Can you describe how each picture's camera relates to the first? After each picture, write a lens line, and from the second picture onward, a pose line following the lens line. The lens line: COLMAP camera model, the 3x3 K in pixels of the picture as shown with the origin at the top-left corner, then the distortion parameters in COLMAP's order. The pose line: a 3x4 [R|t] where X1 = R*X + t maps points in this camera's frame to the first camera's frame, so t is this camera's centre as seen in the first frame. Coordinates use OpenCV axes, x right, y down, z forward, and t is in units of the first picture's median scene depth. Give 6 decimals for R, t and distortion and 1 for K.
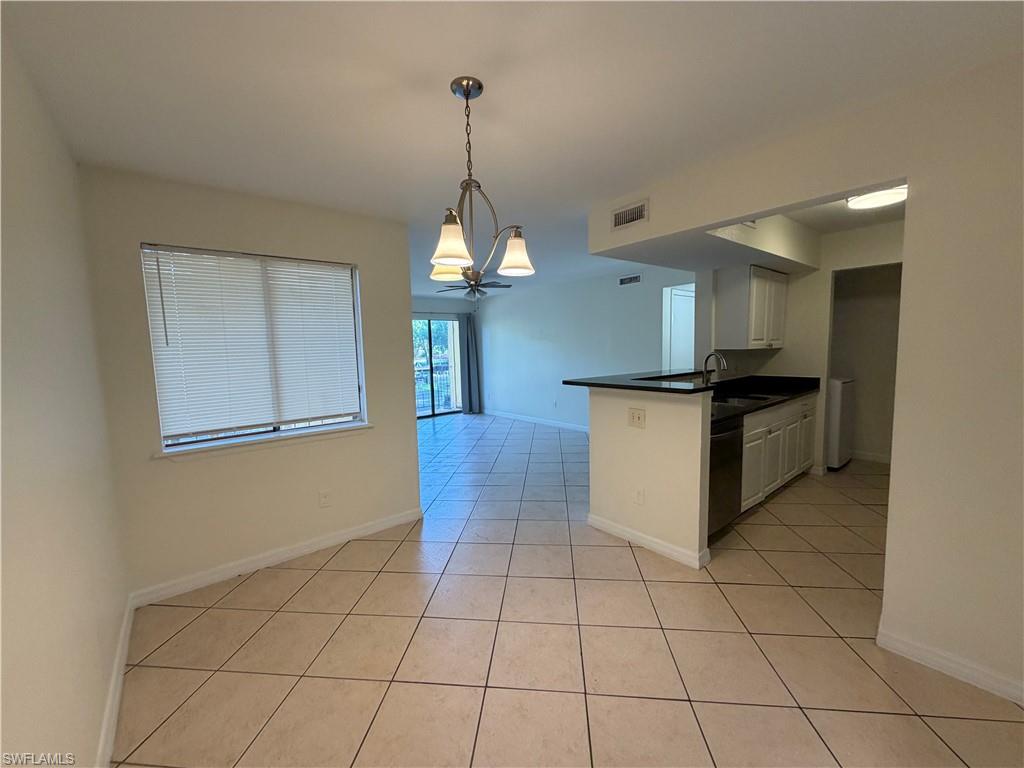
lens RADIAL K [[406.7, 0, 508.3], [0, 406.7, 385.2], [0, 0, 1]] dist [0.000189, -0.000935]
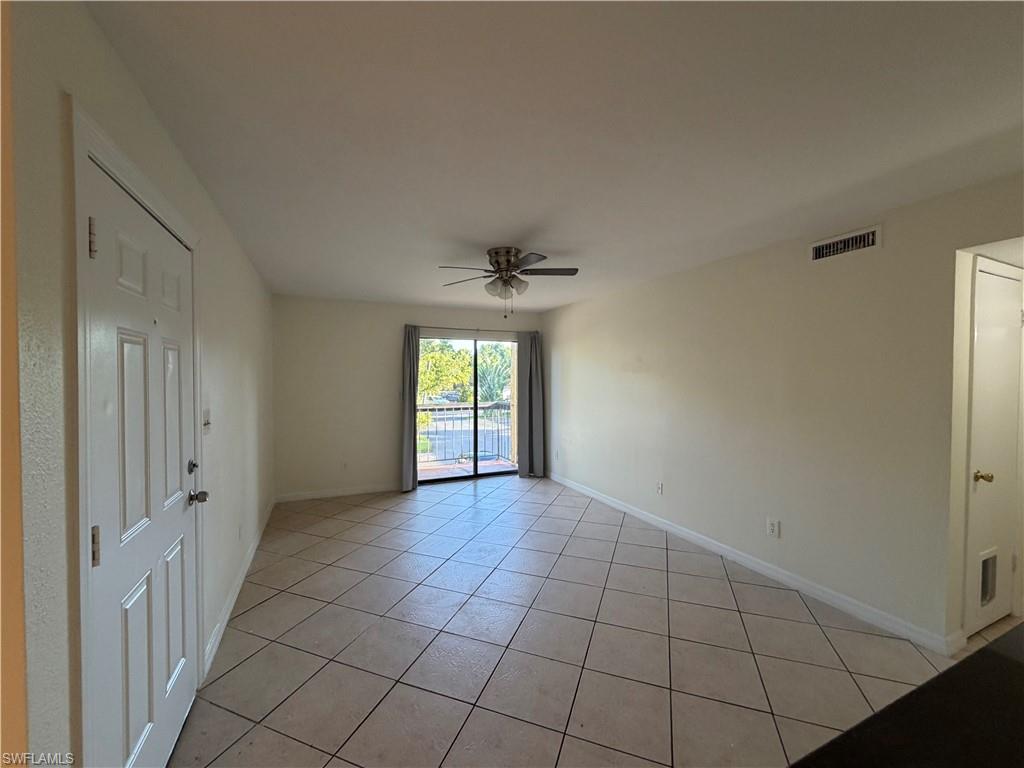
lens RADIAL K [[406.7, 0, 508.9], [0, 406.7, 385.6], [0, 0, 1]] dist [0.000189, -0.000935]
pose [[0.966576, 0.034407, -0.254059, 0.083991], [-0.052196, 0.996609, -0.063614, -0.076838], [0.251009, 0.074749, 0.965094, 0.654488]]
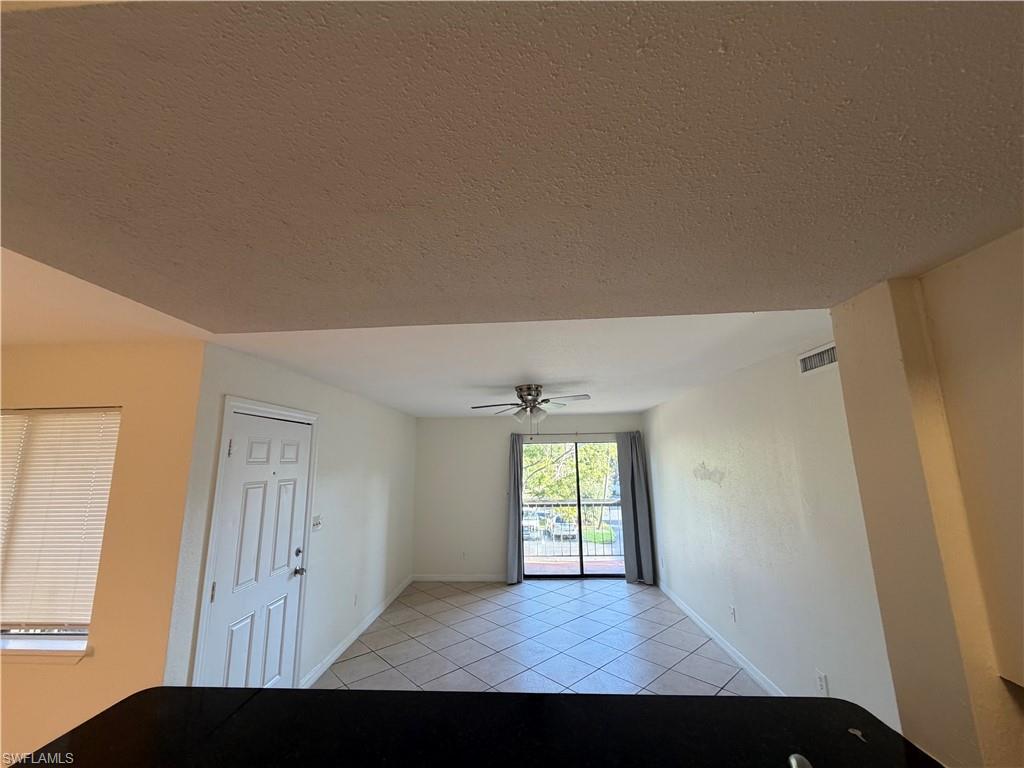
lens RADIAL K [[406.7, 0, 509.1], [0, 406.7, 385.5], [0, 0, 1]] dist [0.000189, -0.000935]
pose [[0.744152, -0.104990, -0.659709, 0.448211], [-0.070062, 0.969858, -0.233380, -0.147223], [0.664327, 0.219890, 0.714366, 0.654184]]
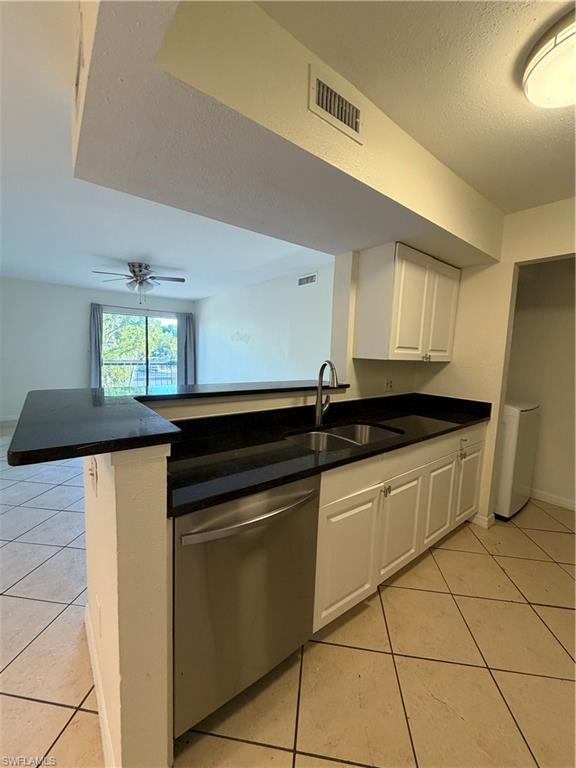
lens RADIAL K [[305.0, 0, 286.1], [0, 305.0, 381.6], [0, 0, 1]] dist [0.000189, -0.000935]
pose [[0.997886, 0.063632, -0.013230, 0.368937], [-0.063559, 0.997961, 0.005891, -0.036474], [0.013578, -0.005038, 0.999895, 0.400726]]
